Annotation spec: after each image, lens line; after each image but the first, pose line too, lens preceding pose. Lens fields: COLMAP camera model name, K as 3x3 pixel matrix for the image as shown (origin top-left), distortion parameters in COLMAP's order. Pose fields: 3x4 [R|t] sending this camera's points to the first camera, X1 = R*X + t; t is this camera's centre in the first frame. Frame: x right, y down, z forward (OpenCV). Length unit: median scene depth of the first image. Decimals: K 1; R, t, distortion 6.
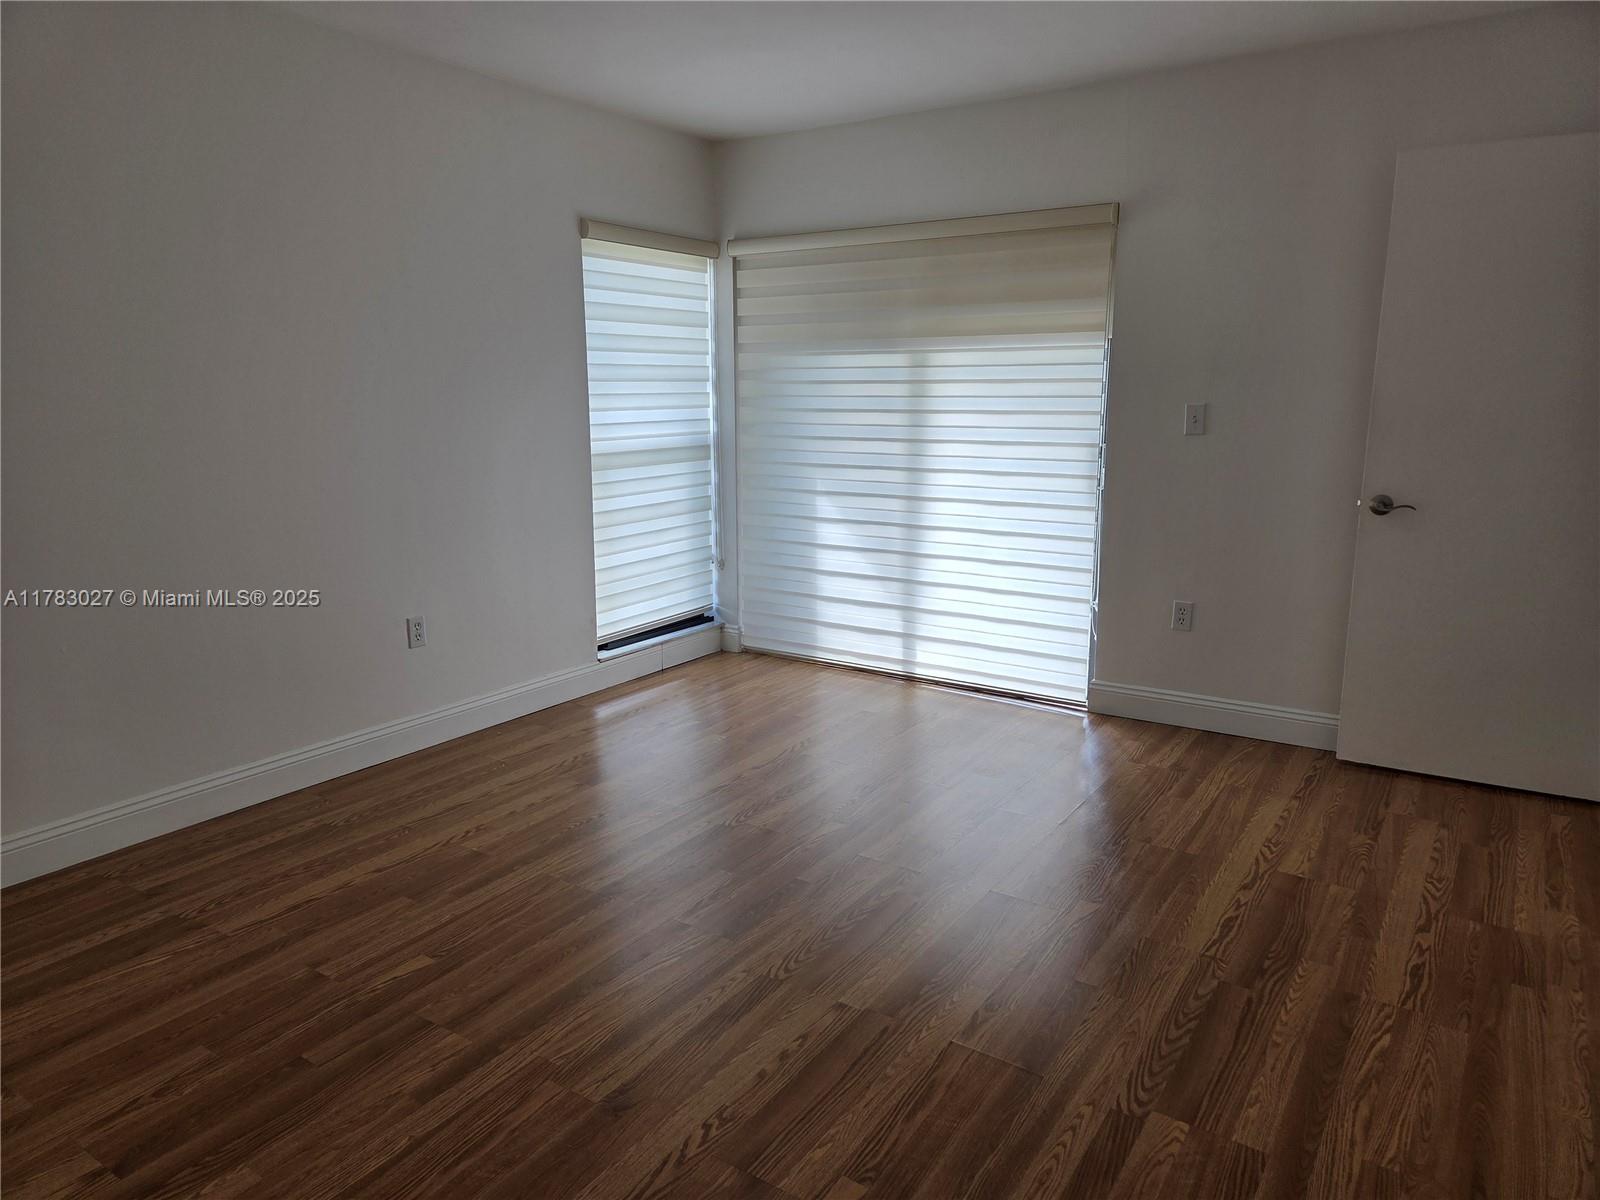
lens RADIAL K [[1075.0, 0, 797.7], [0, 1075.0, 597.1], [0, 0, 1]] dist [0.062952, -0.052606]
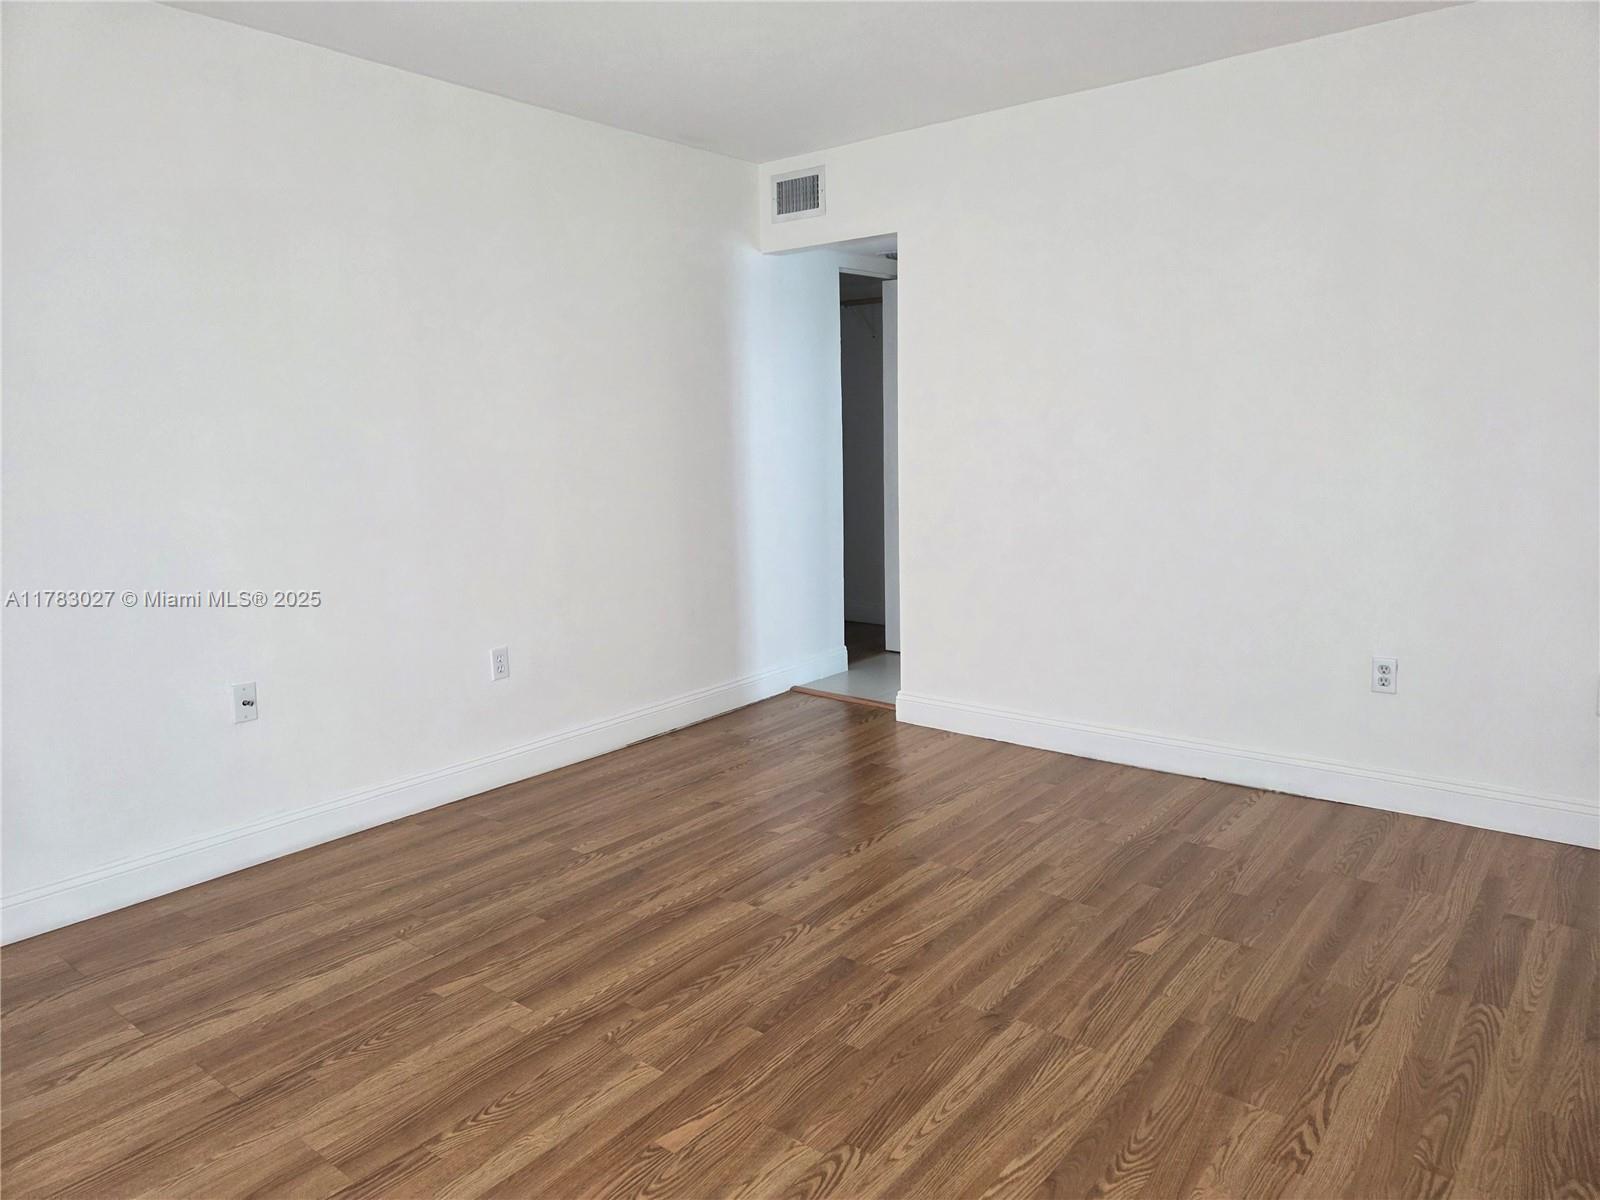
lens RADIAL K [[1075.0, 0, 800.7], [0, 1075.0, 600.8], [0, 0, 1]] dist [0.062952, -0.052606]
pose [[-0.995261, 0.006921, 0.096994, -0.148926], [0.040191, 0.937558, 0.345500, -0.413855], [-0.088546, 0.347761, -0.933393, 2.256281]]
